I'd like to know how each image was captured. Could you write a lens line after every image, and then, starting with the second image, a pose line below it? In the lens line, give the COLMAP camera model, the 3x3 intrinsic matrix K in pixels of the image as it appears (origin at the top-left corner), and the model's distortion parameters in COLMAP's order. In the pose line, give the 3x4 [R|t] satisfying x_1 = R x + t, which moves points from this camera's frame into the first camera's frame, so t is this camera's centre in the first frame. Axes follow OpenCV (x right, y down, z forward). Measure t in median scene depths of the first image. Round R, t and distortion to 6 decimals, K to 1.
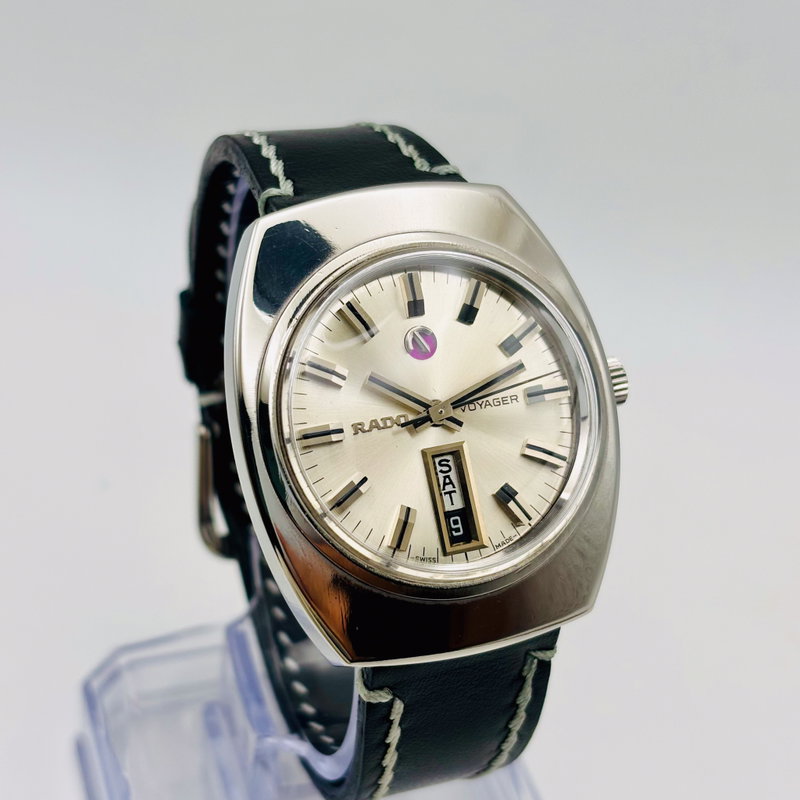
lens RADIAL K [[1693.4, 0, 402.0], [0, 1693.4, 397.1], [0, 0, 1]] dist [0.360670, 0.000000]
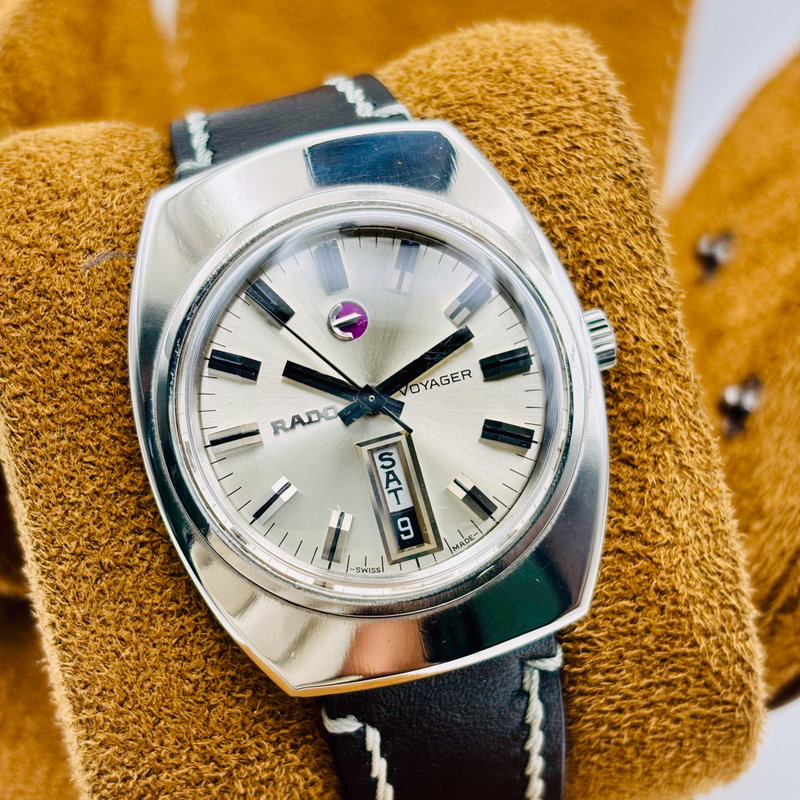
lens RADIAL K [[1693.4, 0, 395.2], [0, 1693.4, 402.9], [0, 0, 1]] dist [0.360670, 0.000000]
pose [[0.964308, -0.083999, -0.251106, 0.249301], [0.096543, 0.994602, 0.038038, -0.020970], [0.246556, -0.060922, 0.967212, 0.166107]]
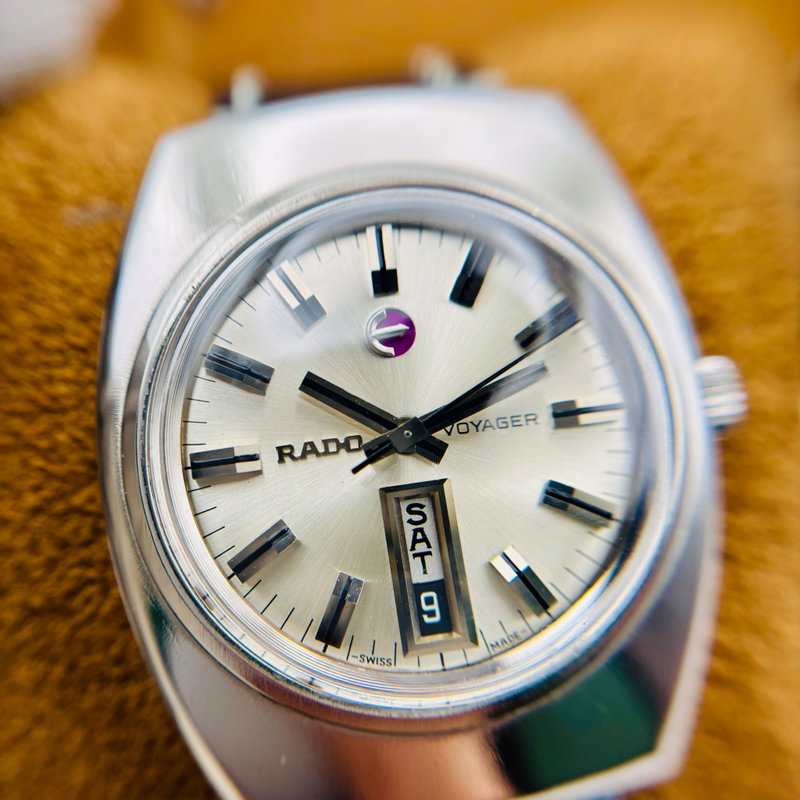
lens RADIAL K [[873.5, 0, 372.8], [0, 873.5, 406.0], [0, 0, 1]] dist [0.431140, 0.000000]
pose [[0.963936, 0.035658, -0.263734, 0.099943], [-0.034789, 0.999363, 0.007969, -0.004760], [0.263850, 0.001493, 0.964563, 0.655675]]
